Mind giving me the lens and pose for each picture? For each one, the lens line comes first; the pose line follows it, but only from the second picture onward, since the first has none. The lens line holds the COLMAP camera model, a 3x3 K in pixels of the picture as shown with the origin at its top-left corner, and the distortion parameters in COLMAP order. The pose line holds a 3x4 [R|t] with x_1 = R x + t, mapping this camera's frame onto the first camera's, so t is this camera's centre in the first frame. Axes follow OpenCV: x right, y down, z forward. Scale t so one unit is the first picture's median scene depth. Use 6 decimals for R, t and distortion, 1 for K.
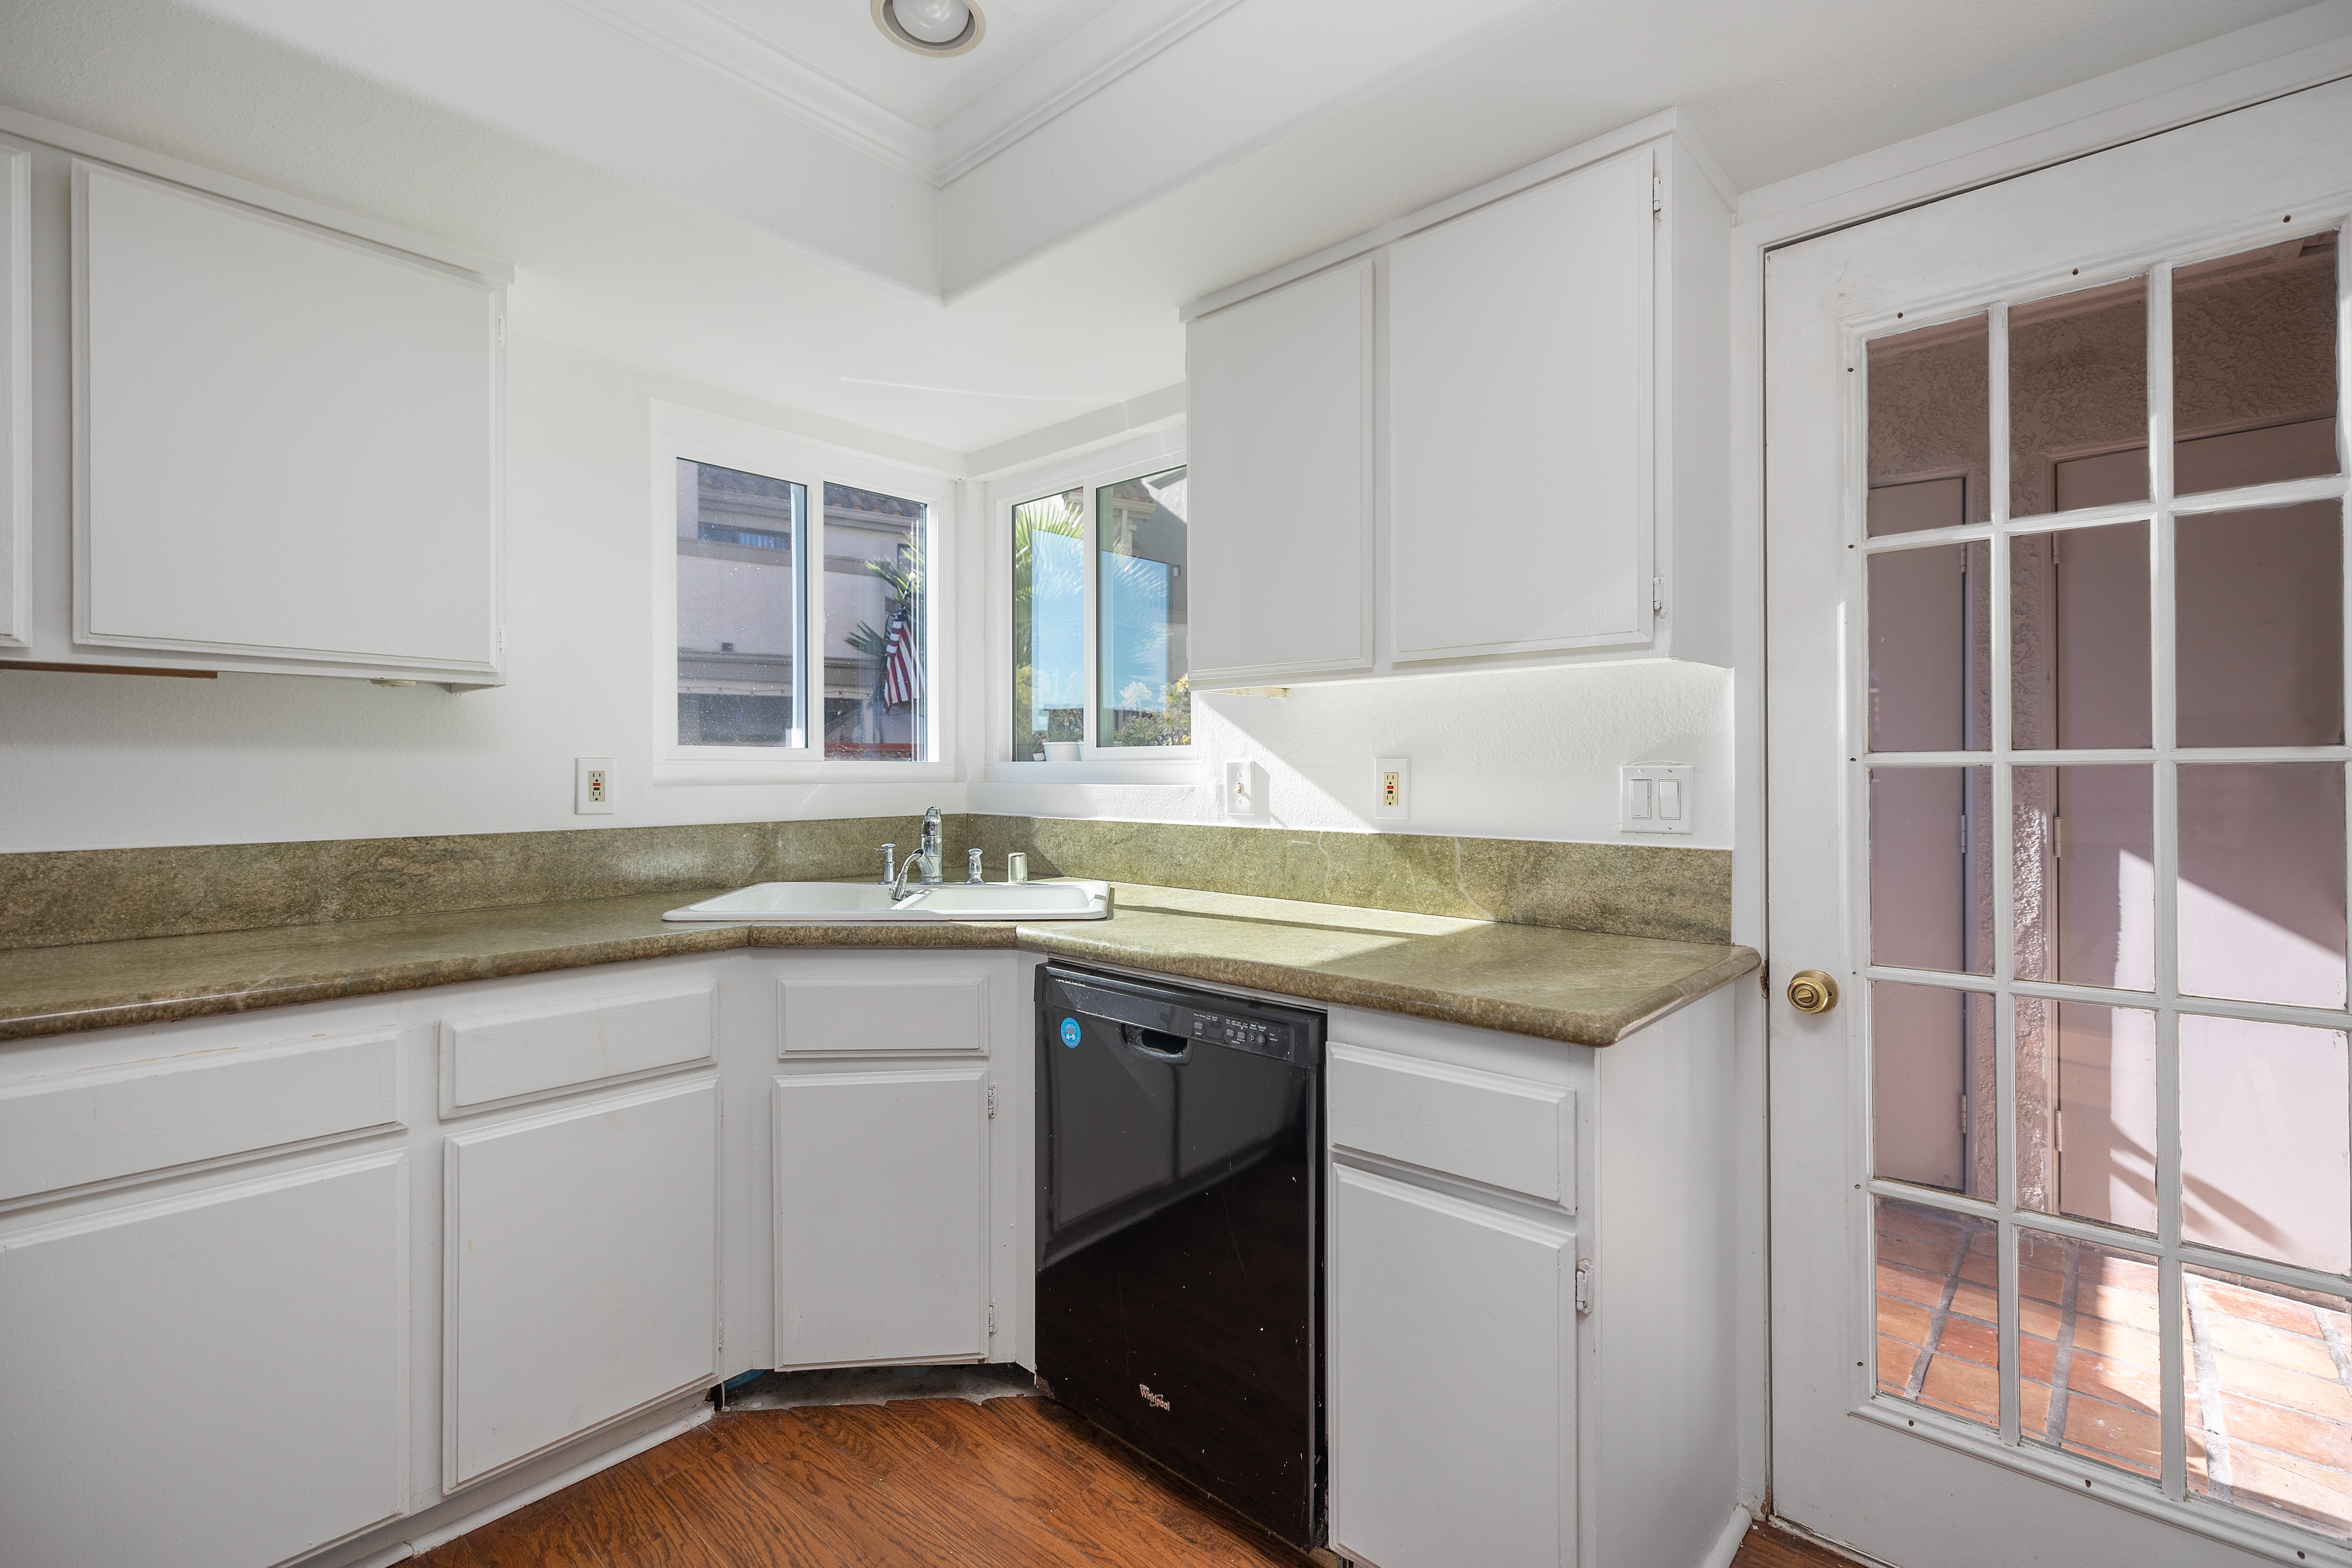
lens RADIAL K [[1066.5, 0, 1189.5], [0, 1066.5, 776.6], [0, 0, 1]] dist [0.007927, -0.001080]
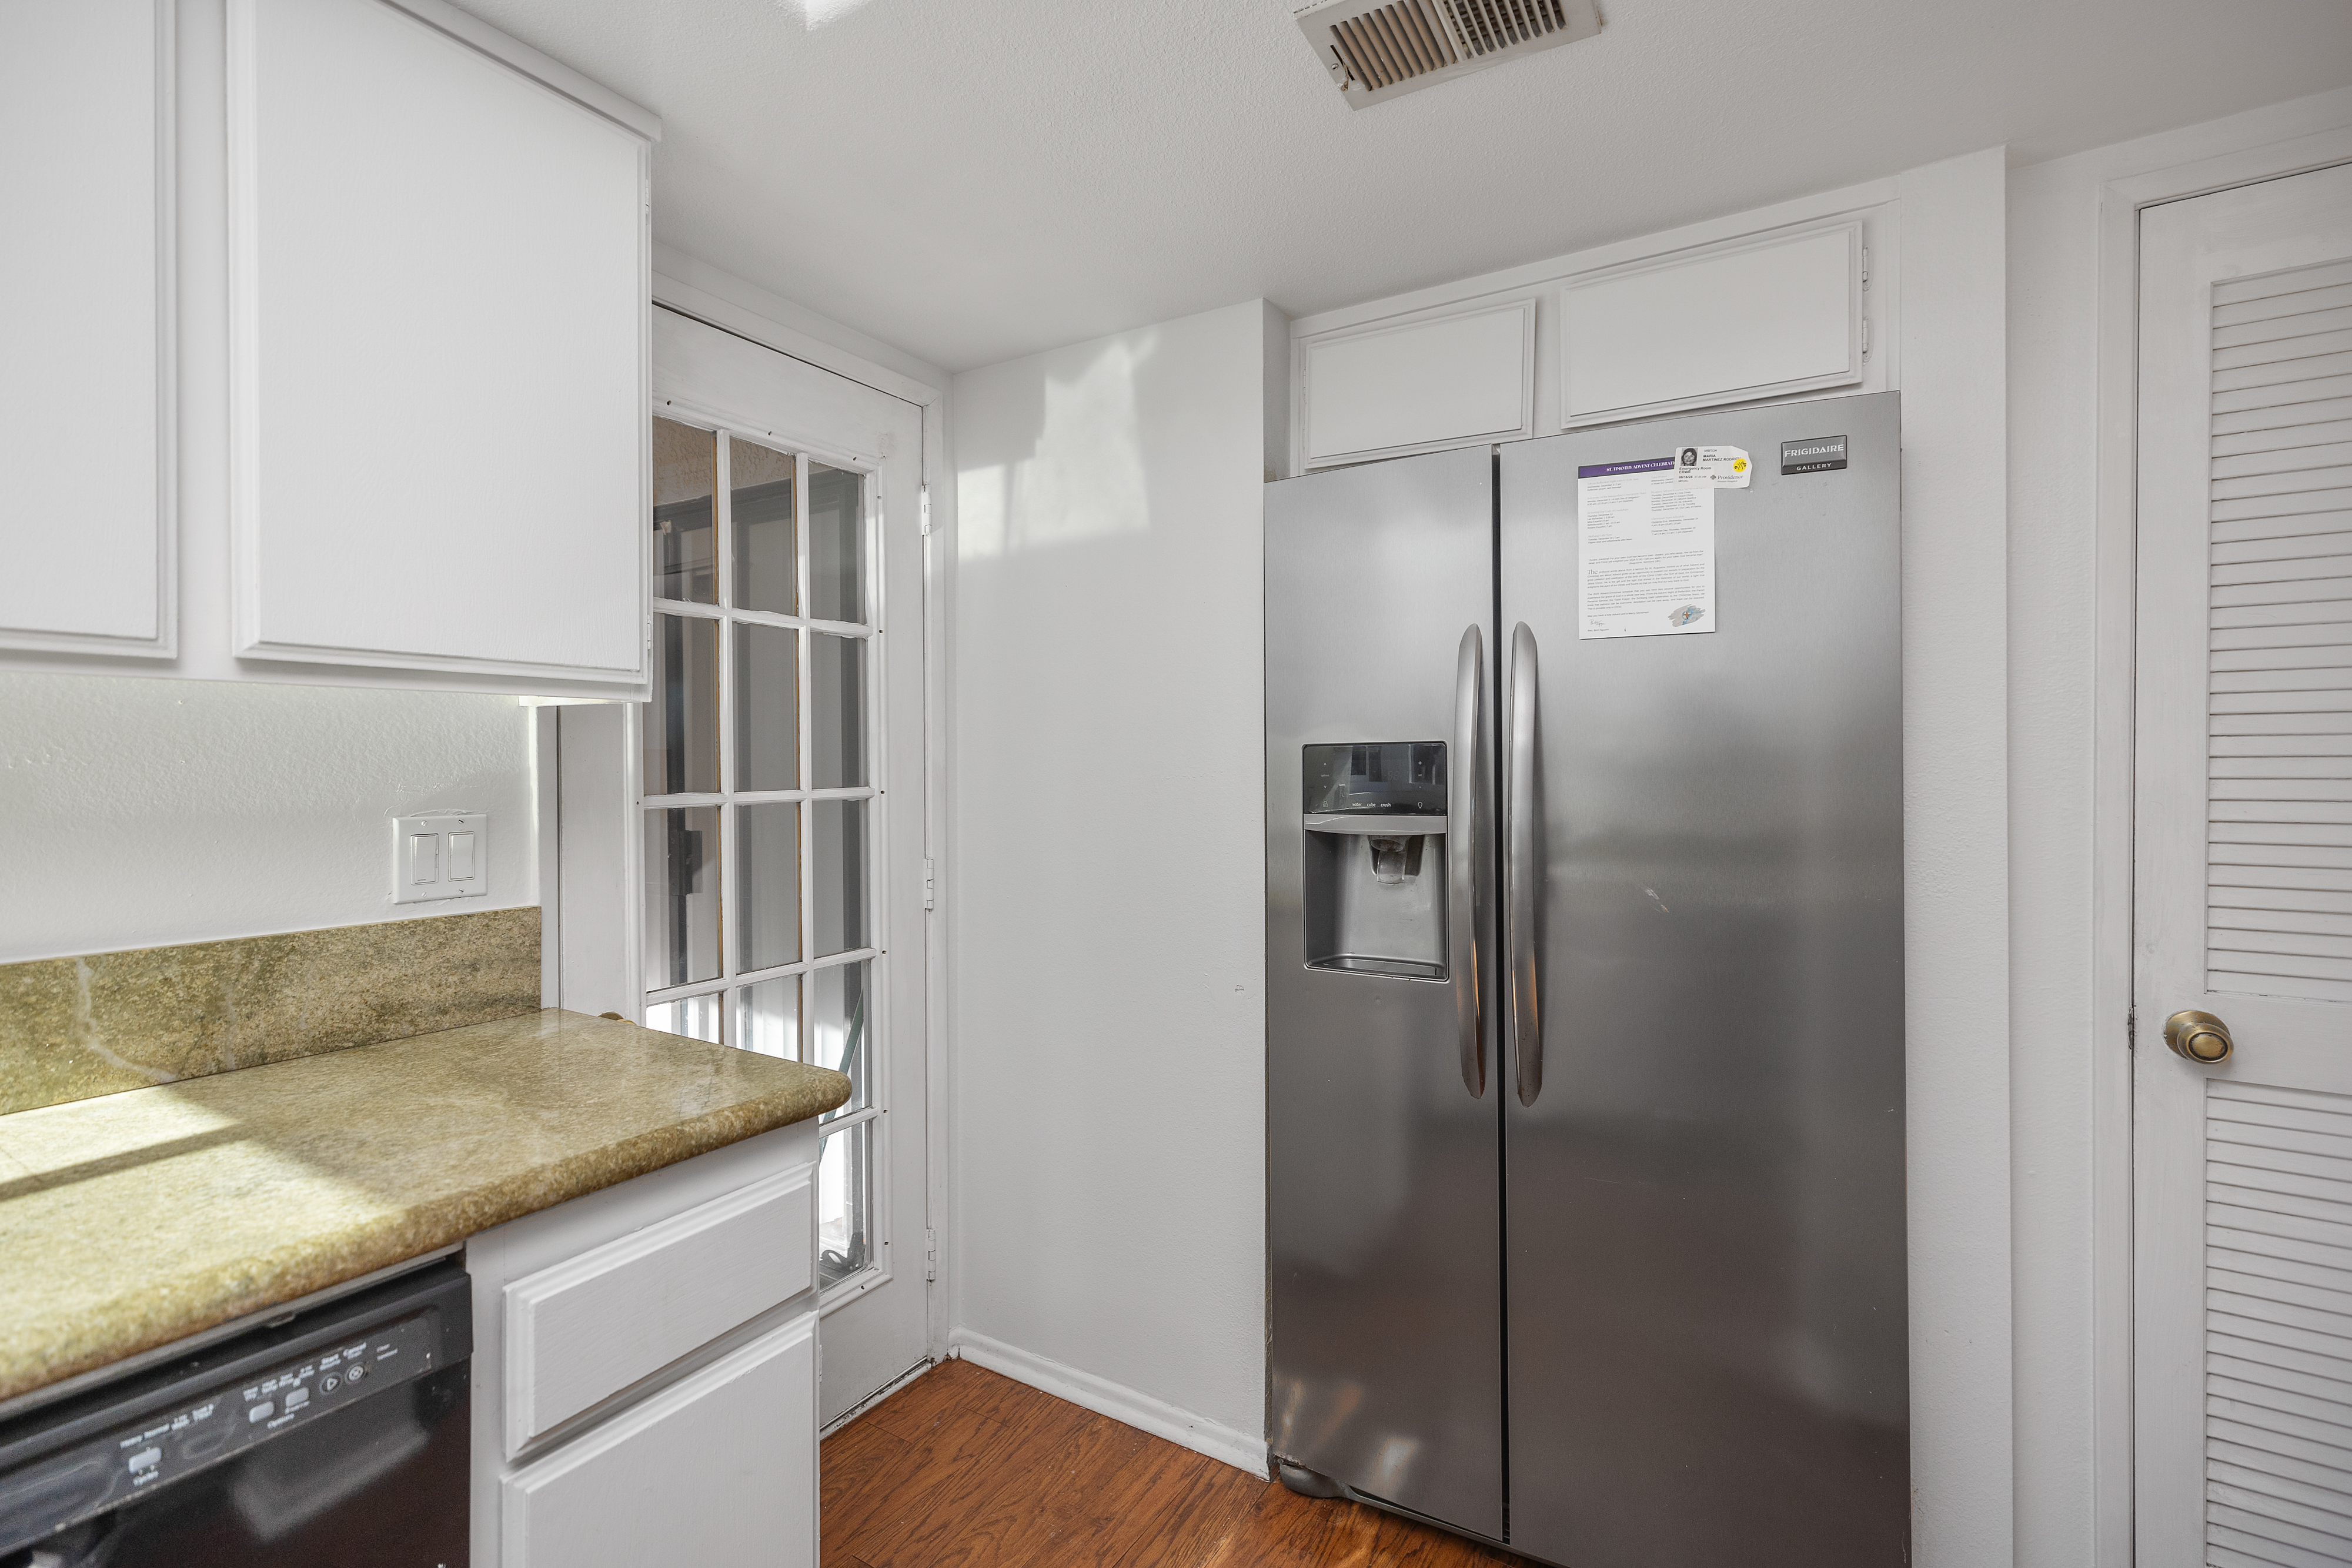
lens RADIAL K [[1066.5, 0, 1177.6], [0, 1066.5, 766.3], [0, 0, 1]] dist [0.007927, -0.001080]
pose [[-0.201036, -0.003613, 0.979577, -0.476558], [0.002939, 0.999986, 0.004292, -0.050570], [-0.979579, 0.003742, -0.201023, 0.623523]]
